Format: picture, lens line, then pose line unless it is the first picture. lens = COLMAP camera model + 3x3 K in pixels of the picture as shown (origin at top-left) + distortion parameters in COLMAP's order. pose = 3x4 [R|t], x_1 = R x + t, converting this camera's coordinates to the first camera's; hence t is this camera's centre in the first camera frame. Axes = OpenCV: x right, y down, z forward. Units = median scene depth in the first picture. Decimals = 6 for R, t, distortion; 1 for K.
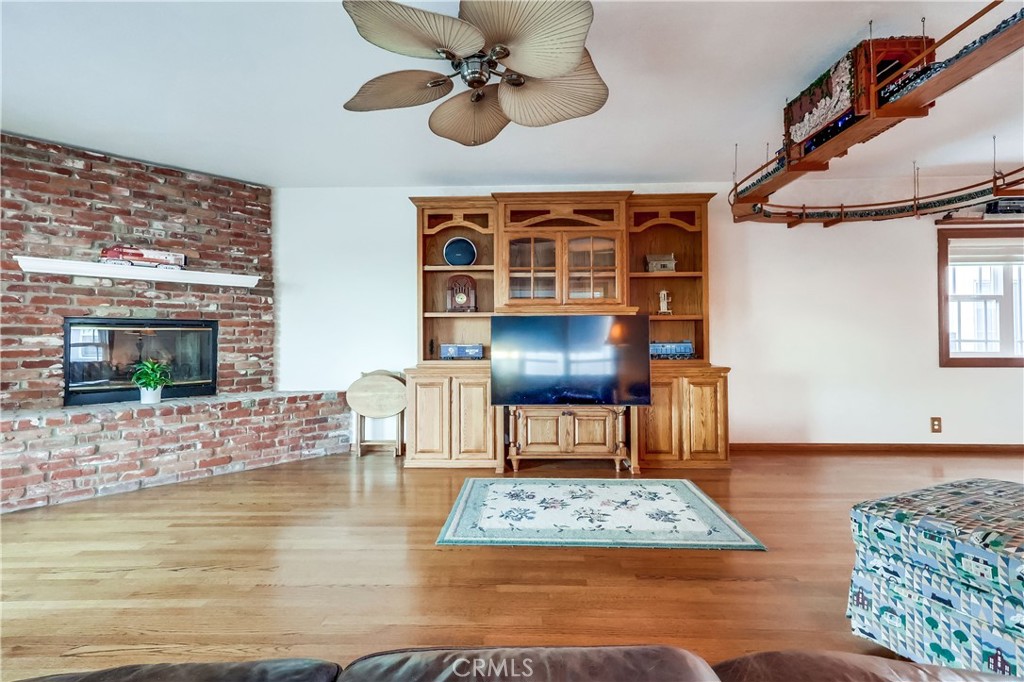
lens RADIAL K [[475.9, 0, 515.8], [0, 475.9, 328.0], [0, 0, 1]] dist [0.015354, 0.002155]
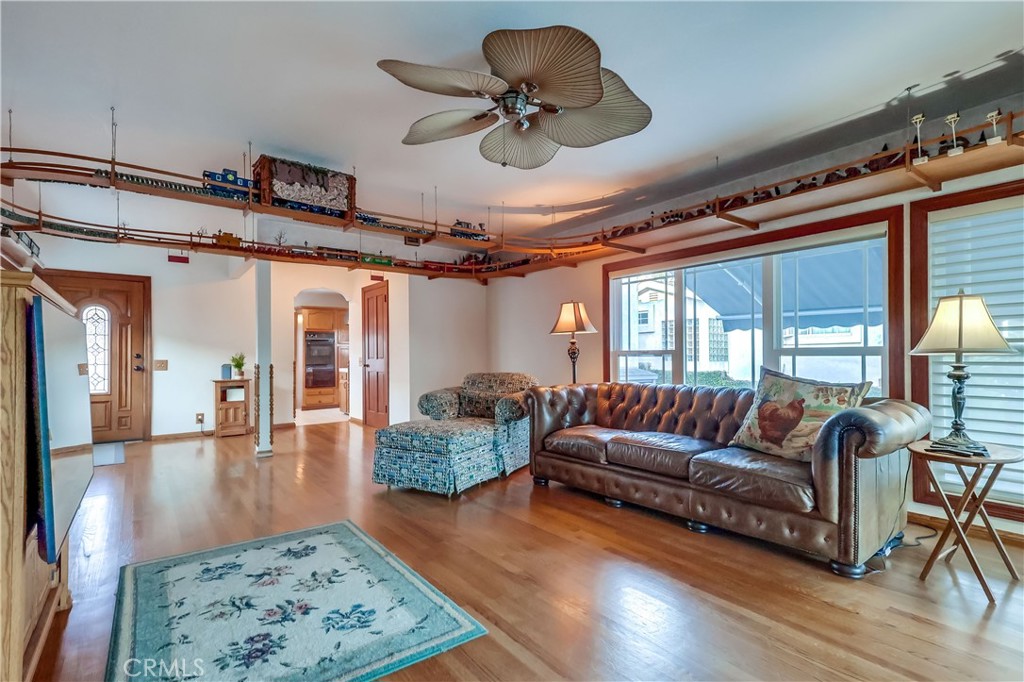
lens RADIAL K [[475.9, 0, 513.1], [0, 475.9, 352.6], [0, 0, 1]] dist [0.015354, 0.002155]
pose [[-0.618337, 0.015837, 0.785753, -0.471057], [-0.009057, 0.999587, -0.027274, 0.017768], [-0.785861, -0.023981, -0.617938, 0.858216]]
